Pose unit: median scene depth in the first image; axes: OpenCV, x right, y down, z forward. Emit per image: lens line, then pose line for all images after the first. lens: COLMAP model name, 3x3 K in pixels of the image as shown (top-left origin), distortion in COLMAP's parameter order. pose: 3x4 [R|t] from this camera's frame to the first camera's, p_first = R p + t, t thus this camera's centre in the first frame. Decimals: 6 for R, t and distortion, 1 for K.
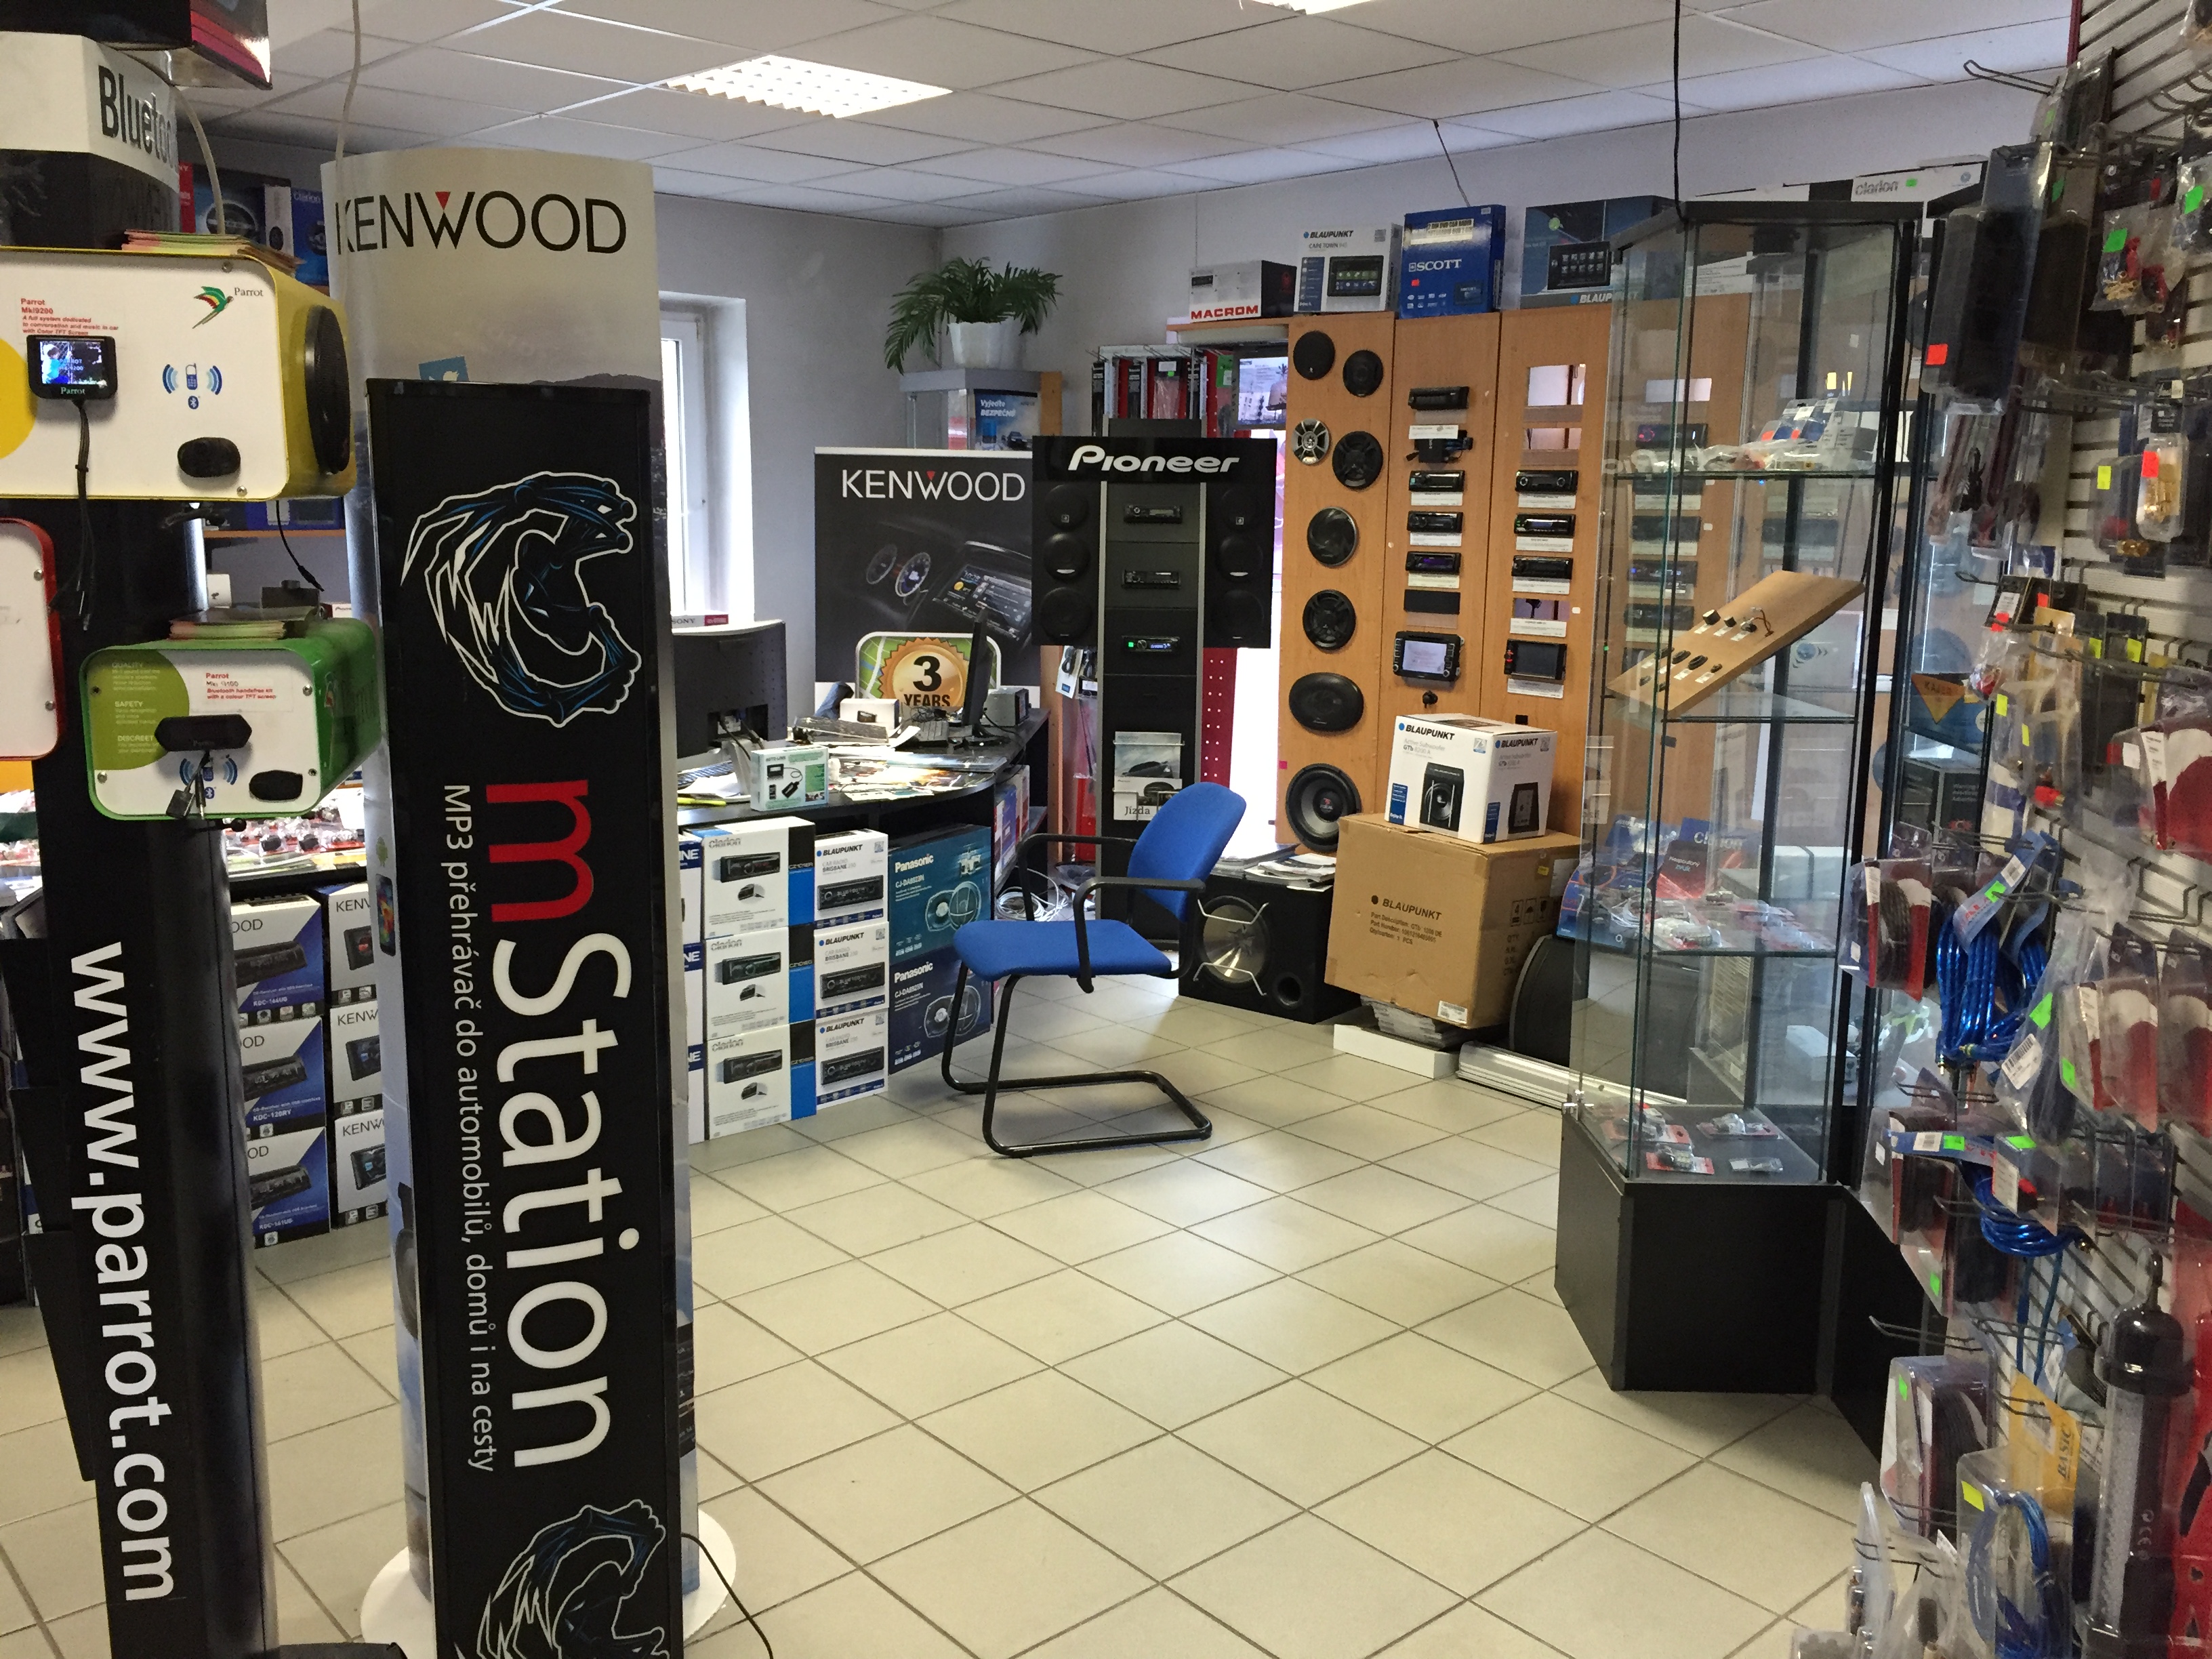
lens RADIAL K [[1917.2, 0, 1103.6], [0, 1917.2, 823.5], [0, 0, 1]] dist [0.077181, -0.111316]
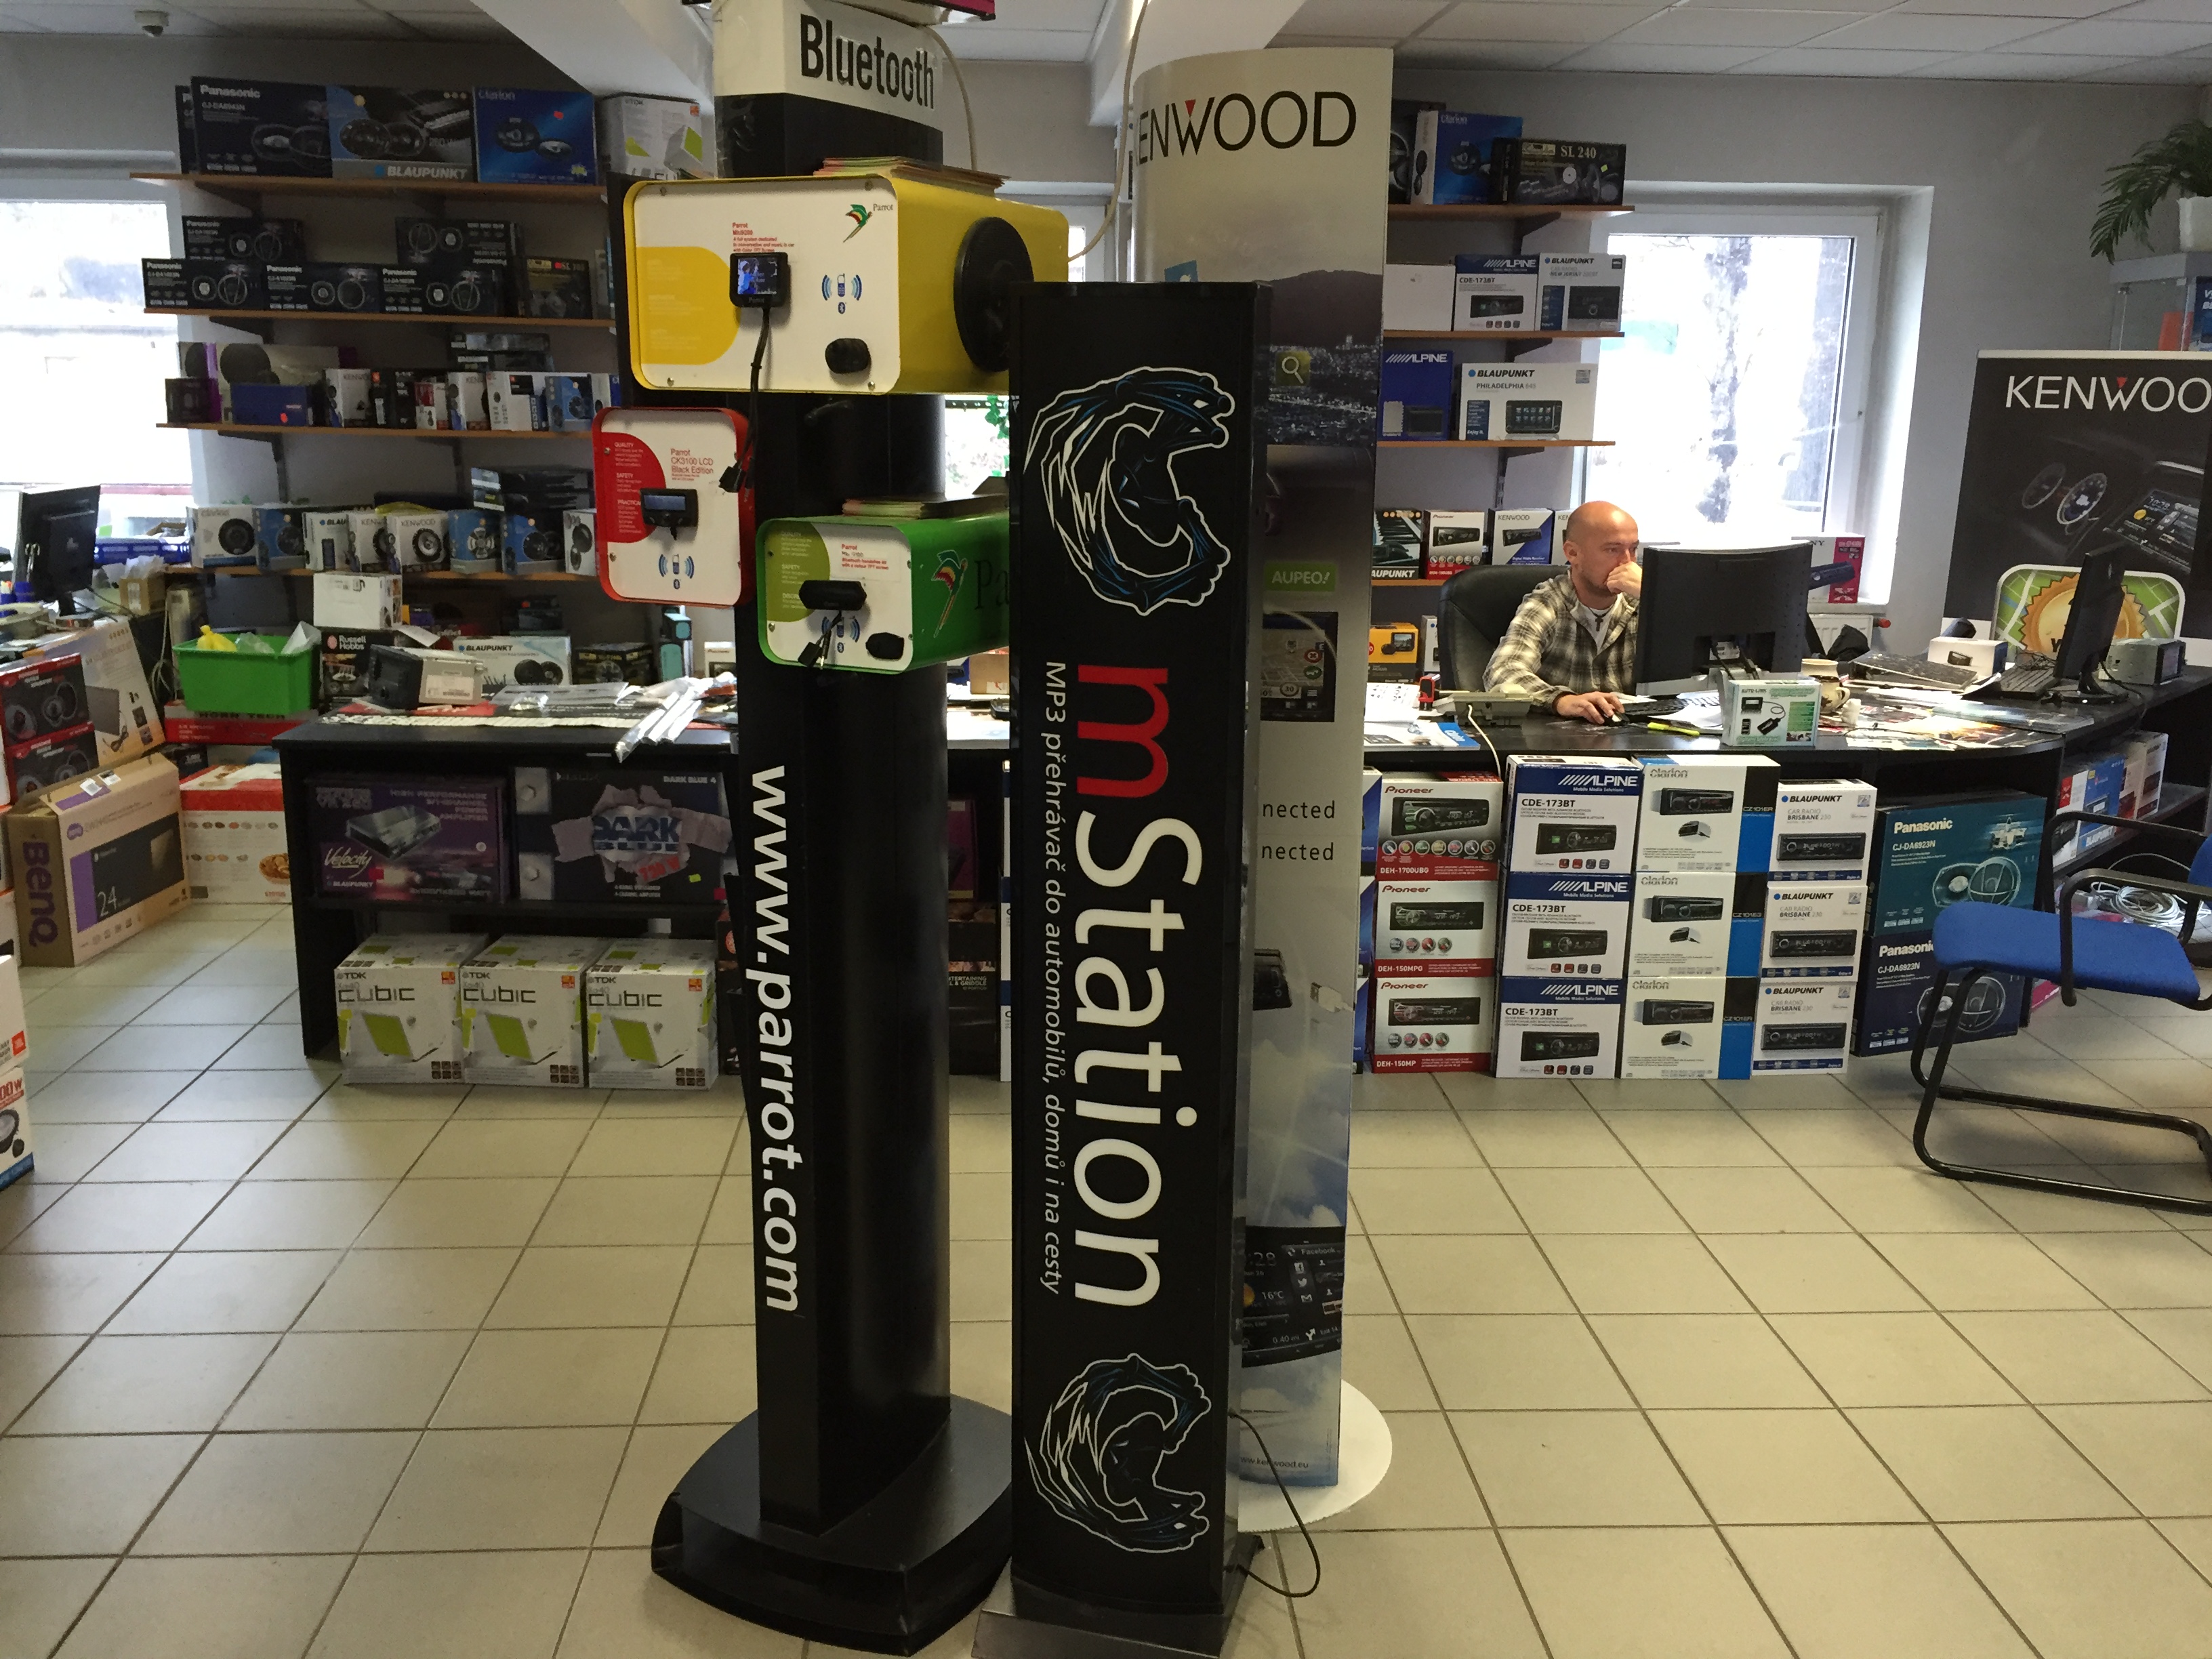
lens RADIAL K [[1917.2, 0, 1095.5], [0, 1917.2, 829.5], [0, 0, 1]] dist [0.077181, -0.111316]
pose [[0.778466, 0.137800, -0.612374, 0.328786], [-0.111714, 0.990445, 0.080862, -0.015445], [0.617666, 0.005462, 0.786422, 0.158643]]
